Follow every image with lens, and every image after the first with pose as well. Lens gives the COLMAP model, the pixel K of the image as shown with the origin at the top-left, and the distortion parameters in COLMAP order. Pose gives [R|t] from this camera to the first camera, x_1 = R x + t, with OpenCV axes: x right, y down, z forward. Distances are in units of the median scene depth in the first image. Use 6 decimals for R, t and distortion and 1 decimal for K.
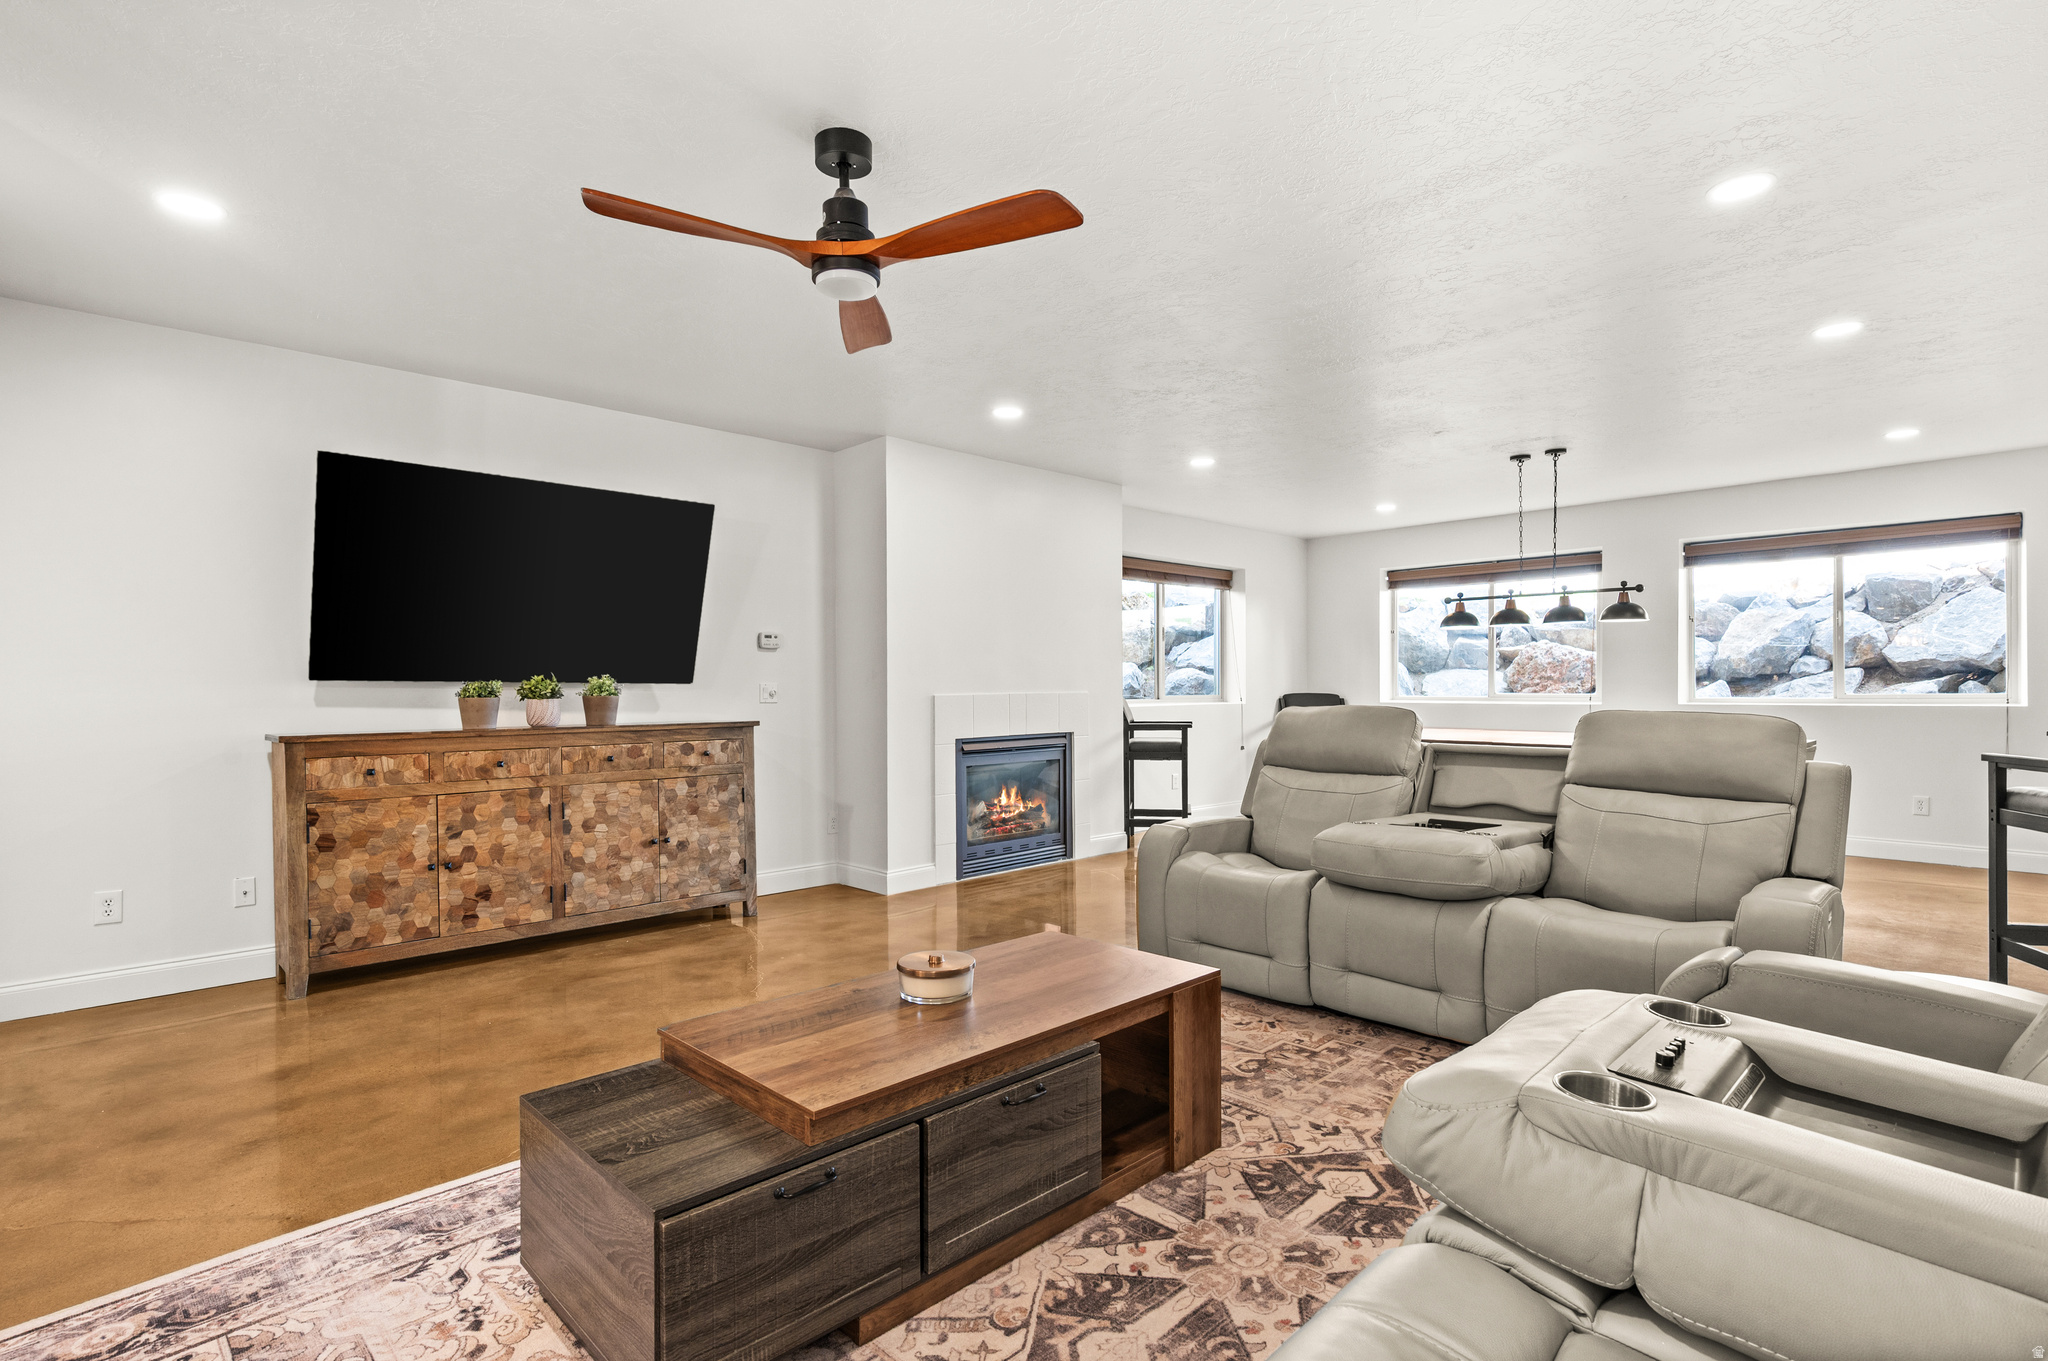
lens RADIAL K [[983.5, 0, 1026.9], [0, 983.5, 698.7], [0, 0, 1]] dist [0.000376, 0.000635]
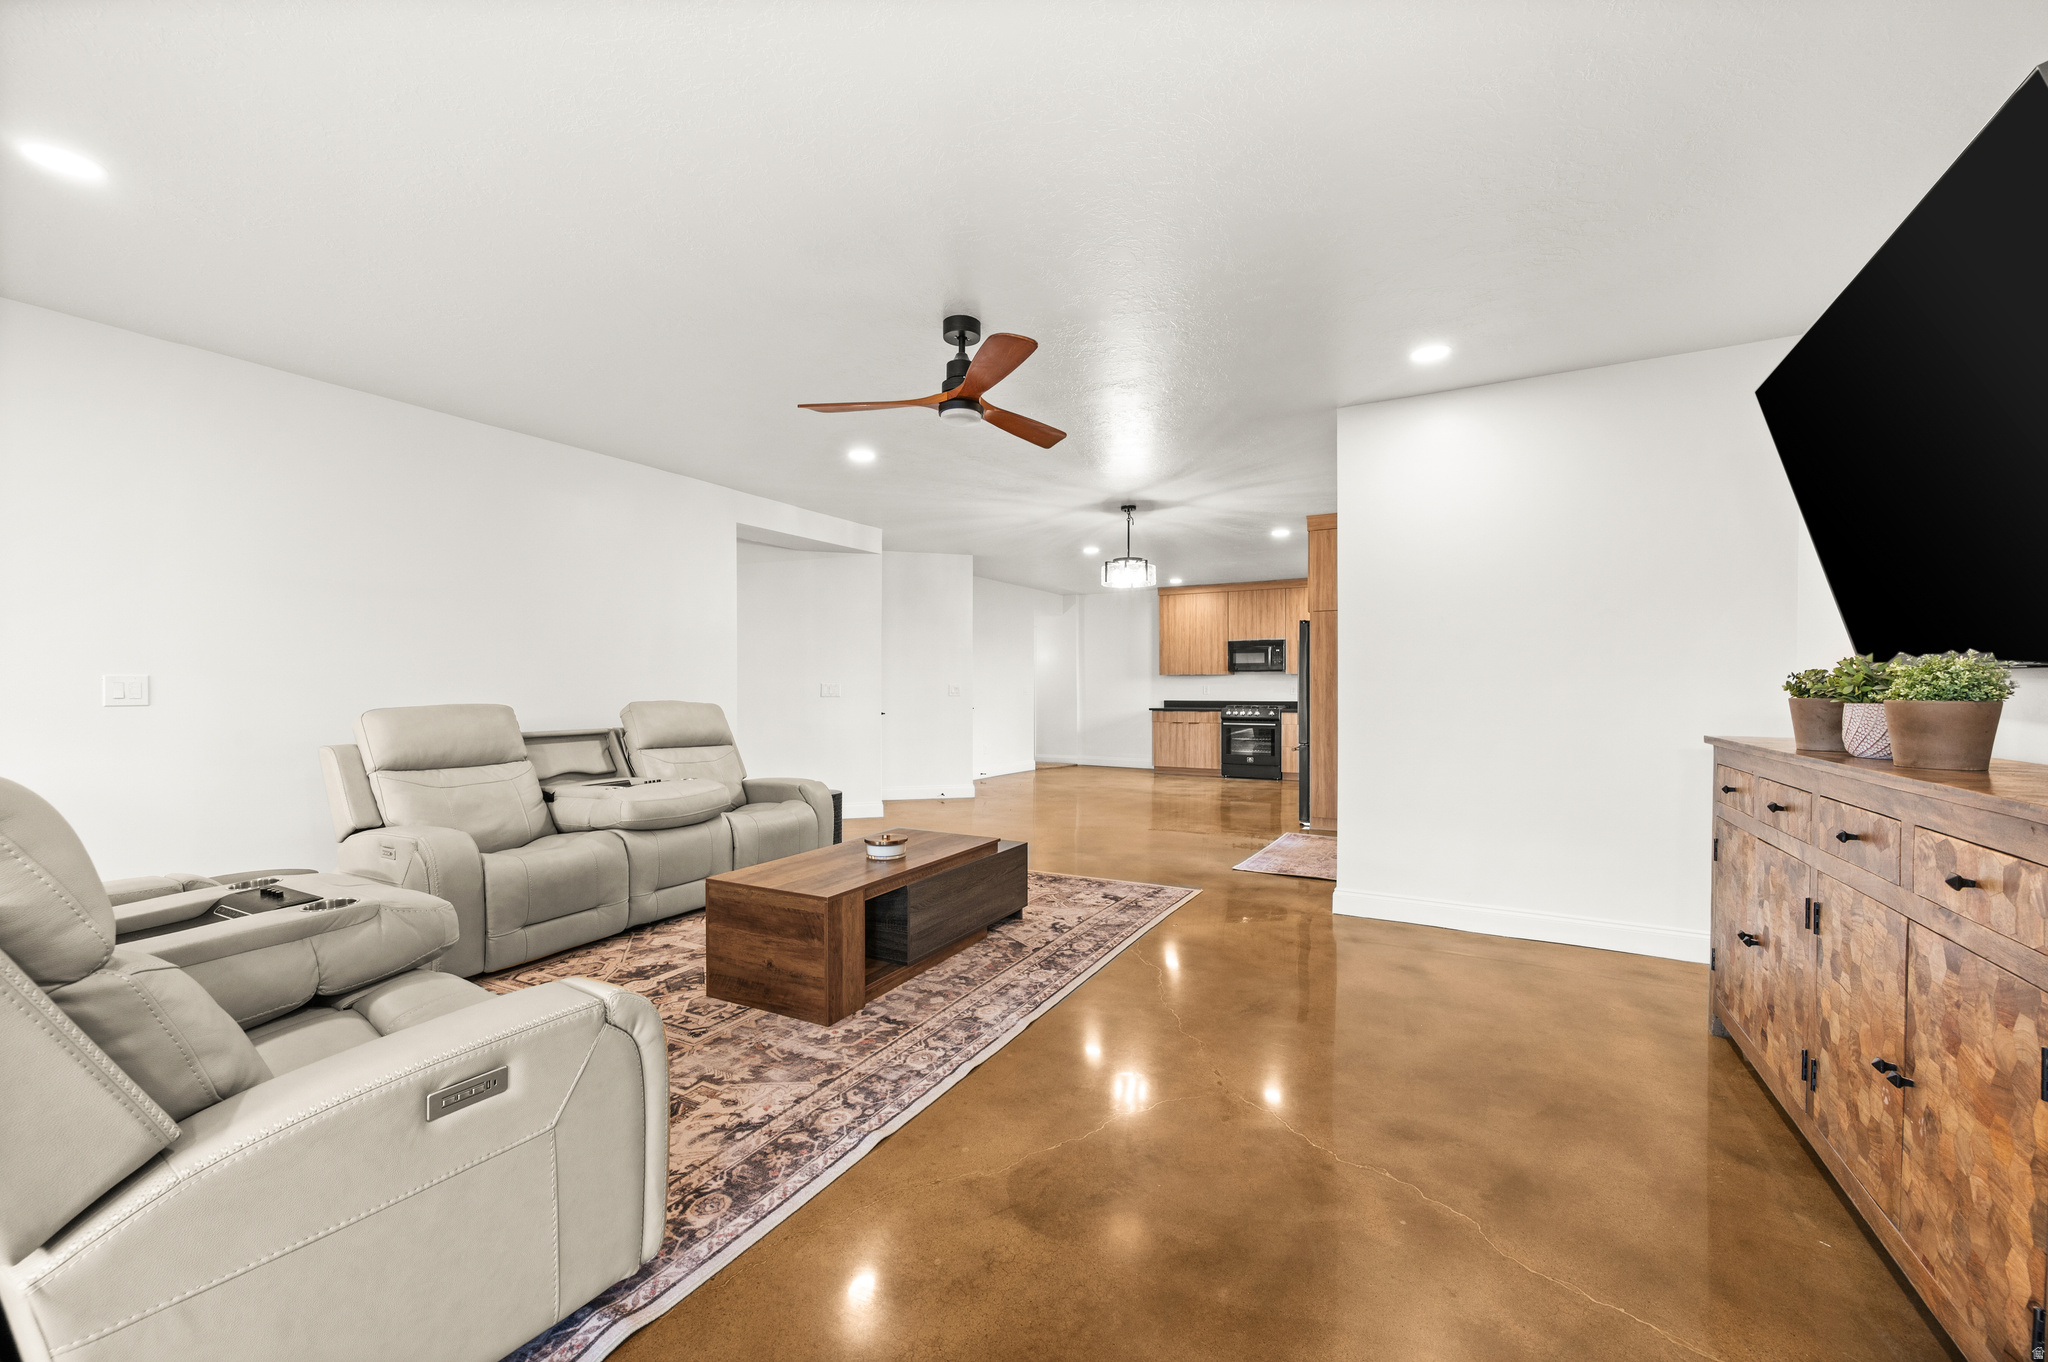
lens RADIAL K [[816.2, 0, 1028.9], [0, 816.2, 693.8], [0, 0, 1]] dist [0.000318, -0.000100]
pose [[-0.954540, 0.008892, -0.297950, 0.050063], [0.003237, 0.999805, 0.019465, -0.013490], [0.298065, 0.017615, -0.954383, 1.211612]]
